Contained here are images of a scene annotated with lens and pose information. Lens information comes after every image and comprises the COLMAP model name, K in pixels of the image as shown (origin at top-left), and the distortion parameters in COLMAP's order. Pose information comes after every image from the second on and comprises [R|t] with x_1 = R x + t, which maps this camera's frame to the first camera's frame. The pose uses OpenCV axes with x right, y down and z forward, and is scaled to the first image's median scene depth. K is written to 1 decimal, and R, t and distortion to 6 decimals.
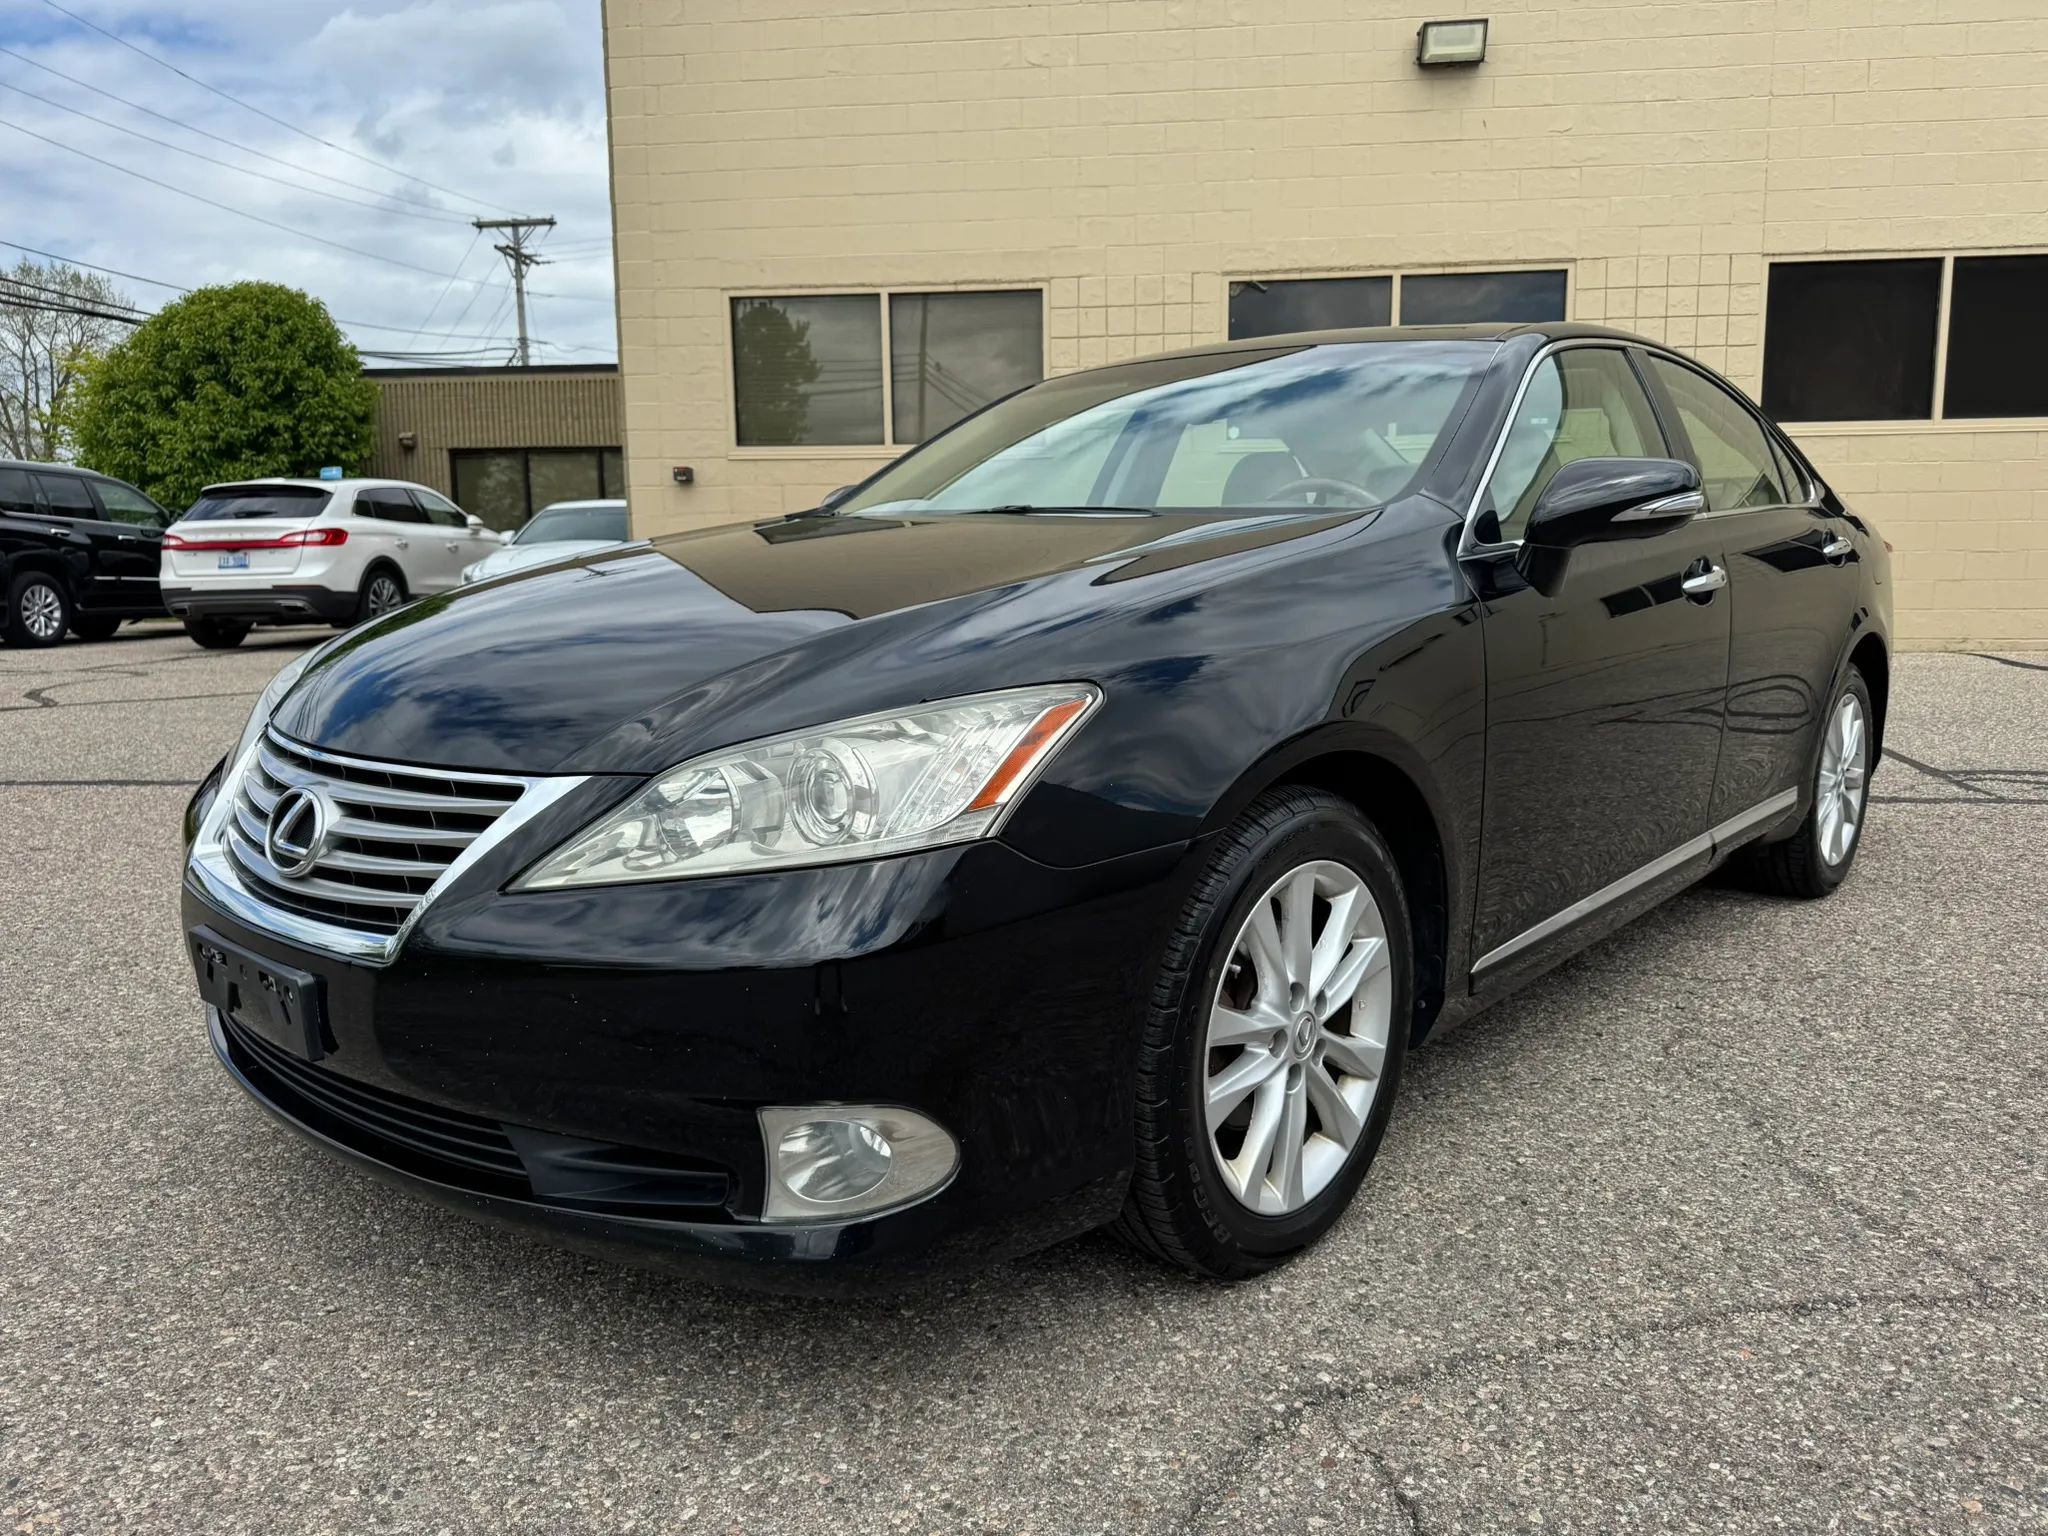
lens RADIAL K [[1471.2, 0, 1024.3], [0, 1471.2, 771.3], [0, 0, 1]] dist [0.019351, -0.022548]
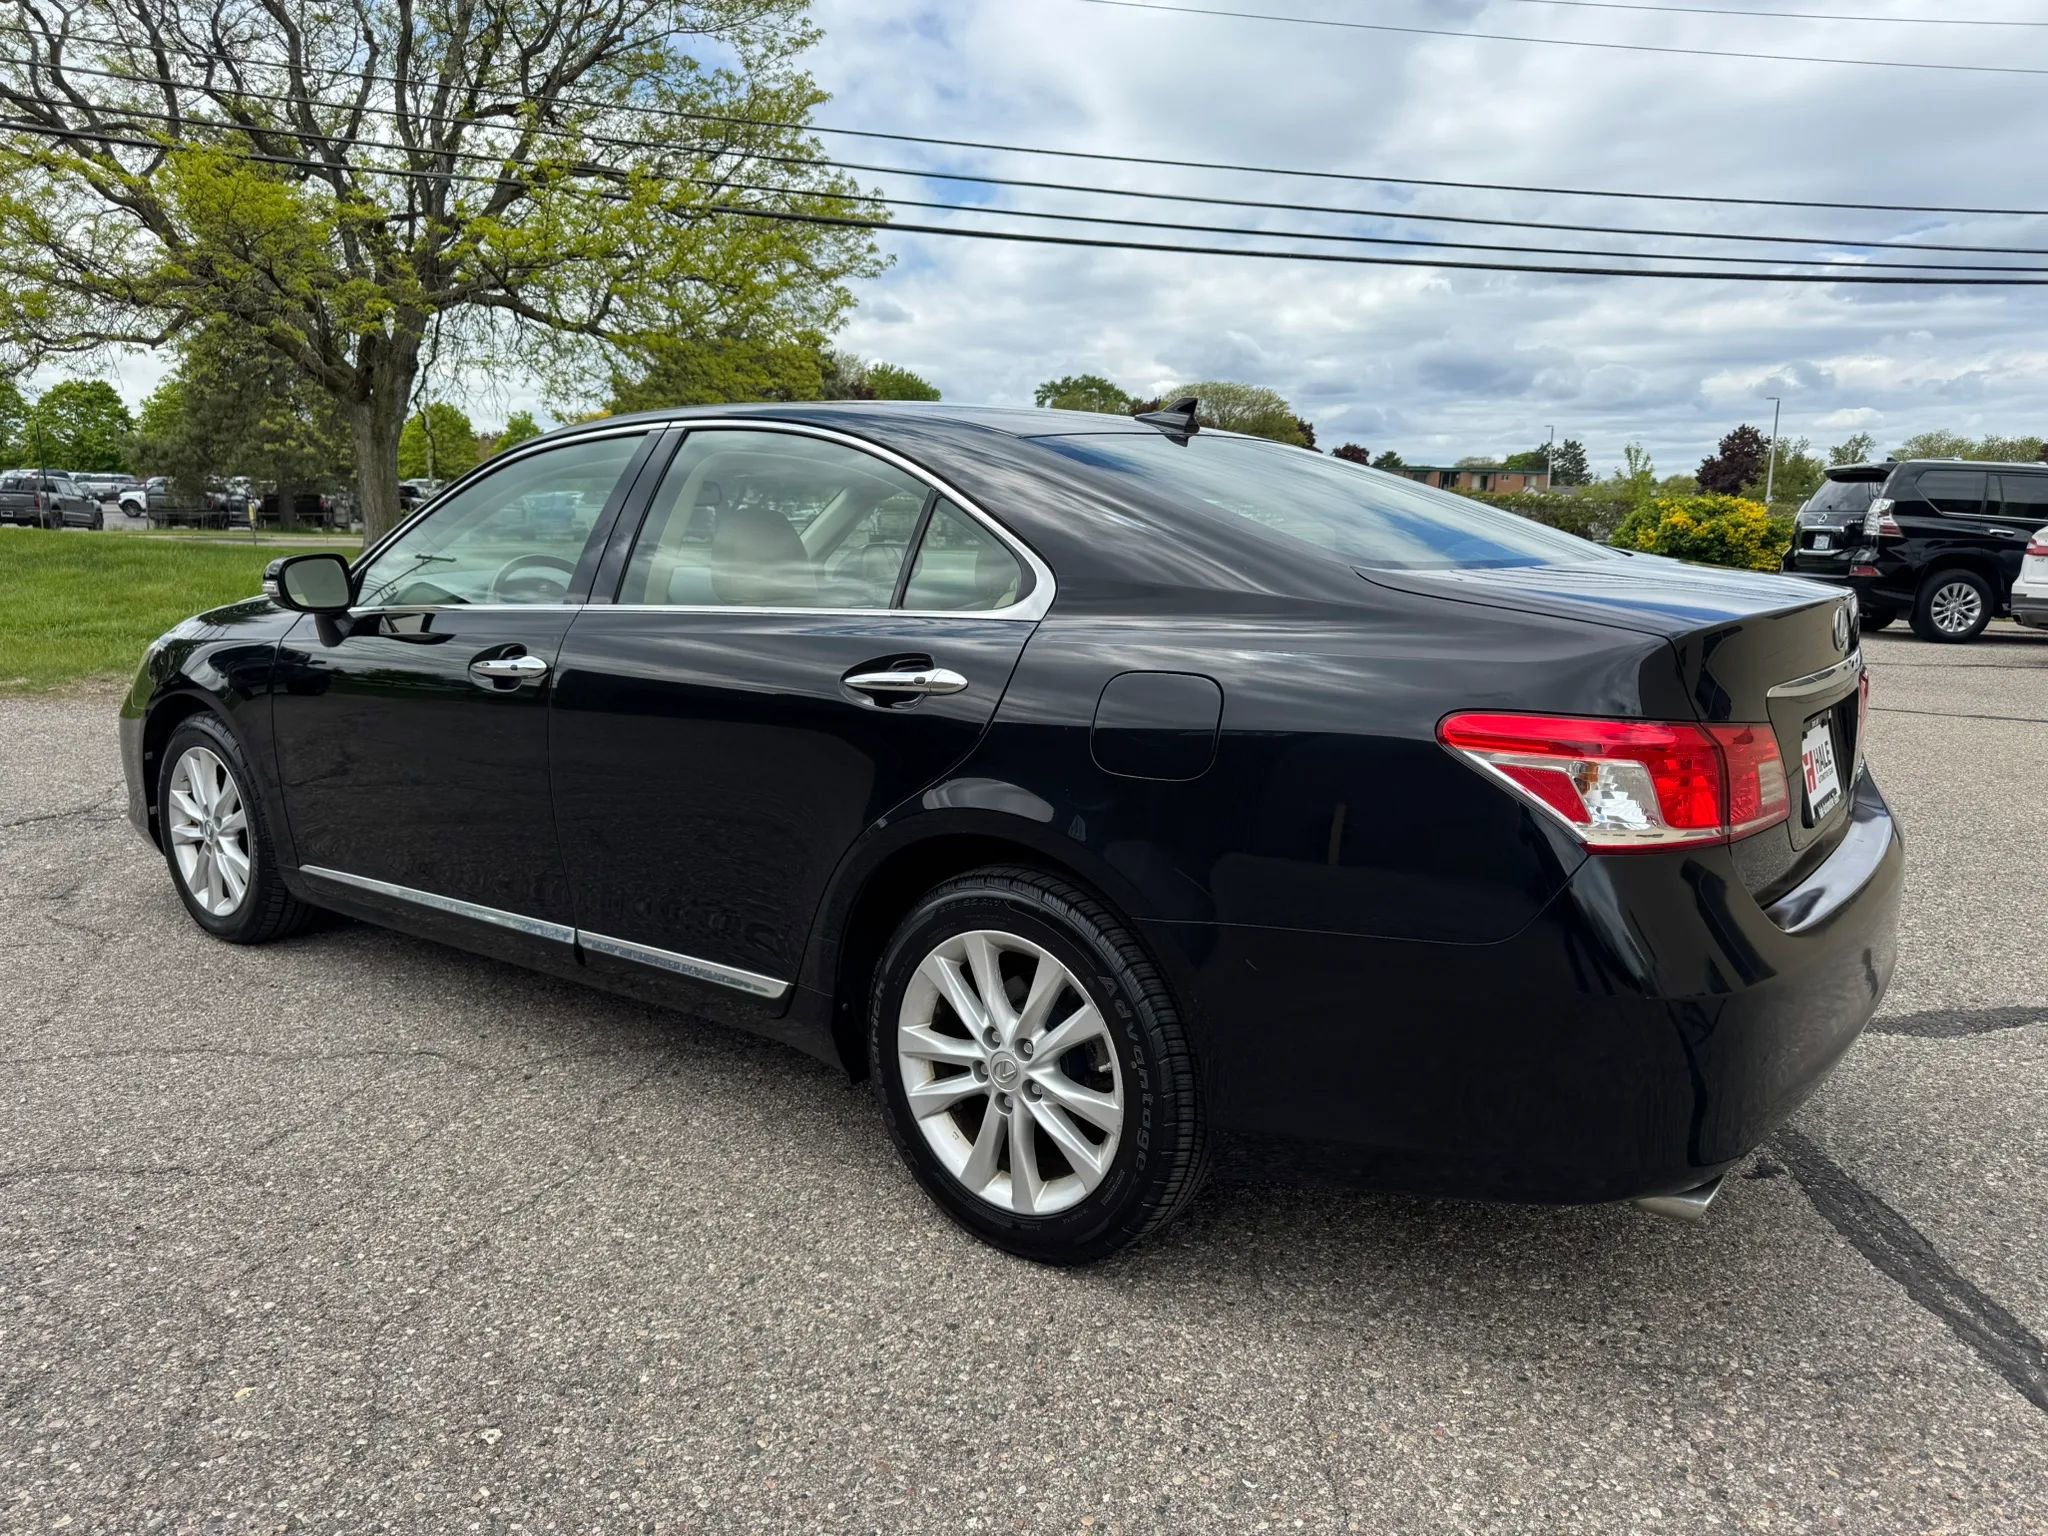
lens RADIAL K [[1471.2, 0, 1017.6], [0, 1471.2, 775.9], [0, 0, 1]] dist [0.019351, -0.022548]
pose [[0.061234, 0.180753, -0.981620, 2.155407], [-0.162444, 0.972159, 0.168878, -0.408217], [0.984816, 0.149117, 0.088892, 1.838760]]
